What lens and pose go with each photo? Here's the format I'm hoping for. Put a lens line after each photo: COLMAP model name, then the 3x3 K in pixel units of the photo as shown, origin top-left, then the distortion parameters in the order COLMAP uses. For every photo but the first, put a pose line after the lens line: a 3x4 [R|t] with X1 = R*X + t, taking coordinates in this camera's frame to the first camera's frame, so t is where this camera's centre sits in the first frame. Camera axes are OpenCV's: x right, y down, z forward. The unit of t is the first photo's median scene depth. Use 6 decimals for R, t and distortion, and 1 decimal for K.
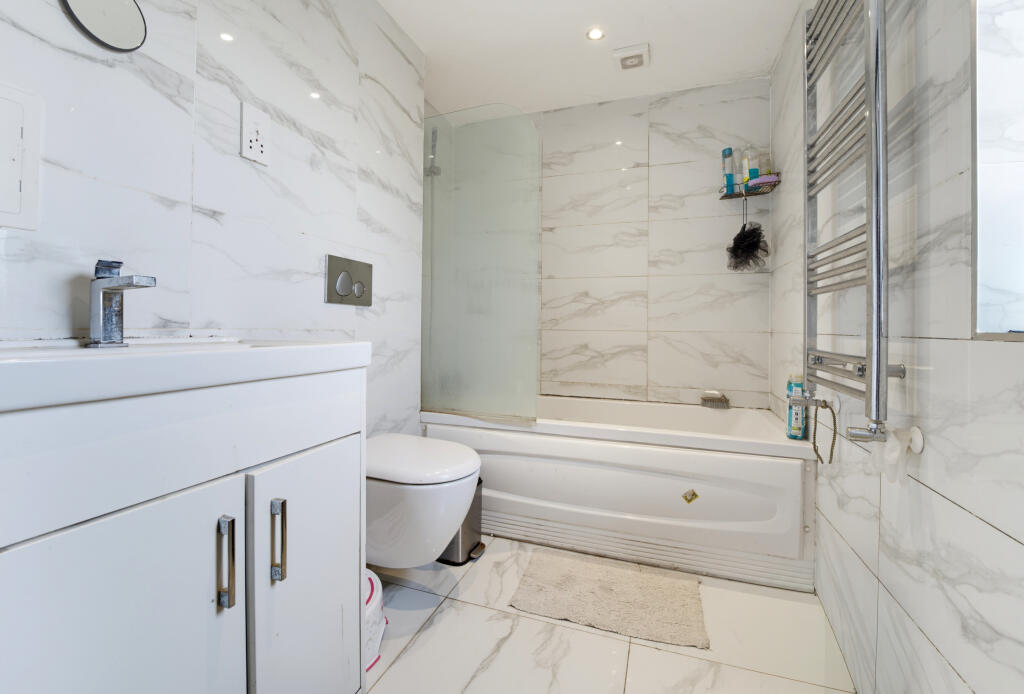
lens RADIAL K [[435.3, 0, 510.4], [0, 435.3, 331.9], [0, 0, 1]] dist [-0.000134, -0.004034]
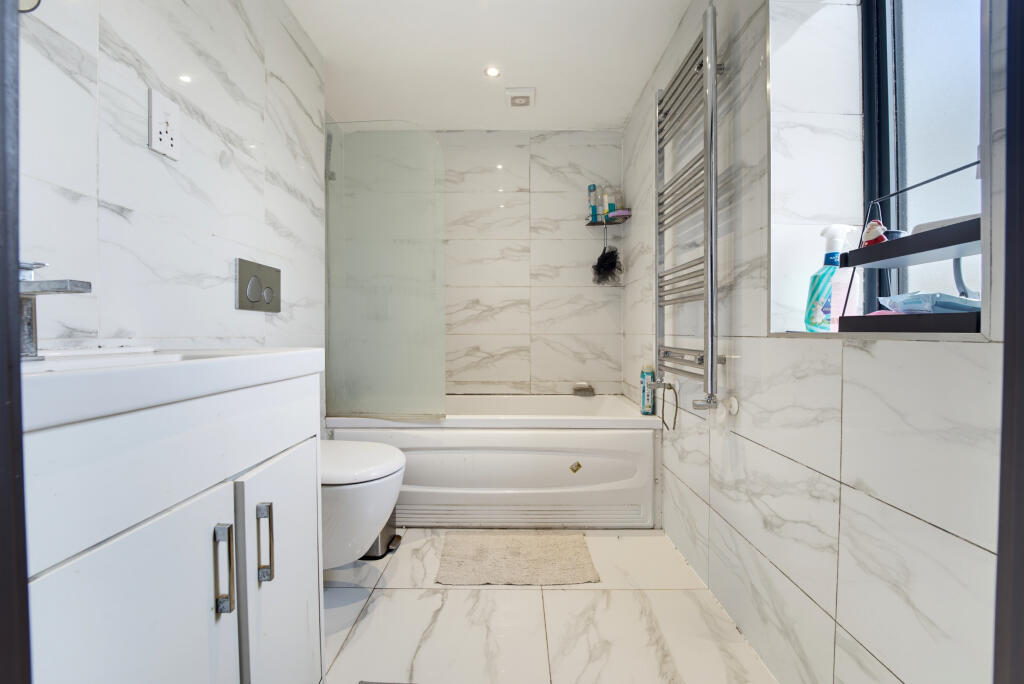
lens RADIAL K [[415.2, 0, 512.0], [0, 415.2, 342.0], [0, 0, 1]] dist [-0.001299, -0.000255]
pose [[0.945458, -0.019147, 0.325181, -0.148659], [0.014100, 0.999741, 0.017869, -0.002321], [-0.325438, -0.012310, 0.945483, -0.057025]]
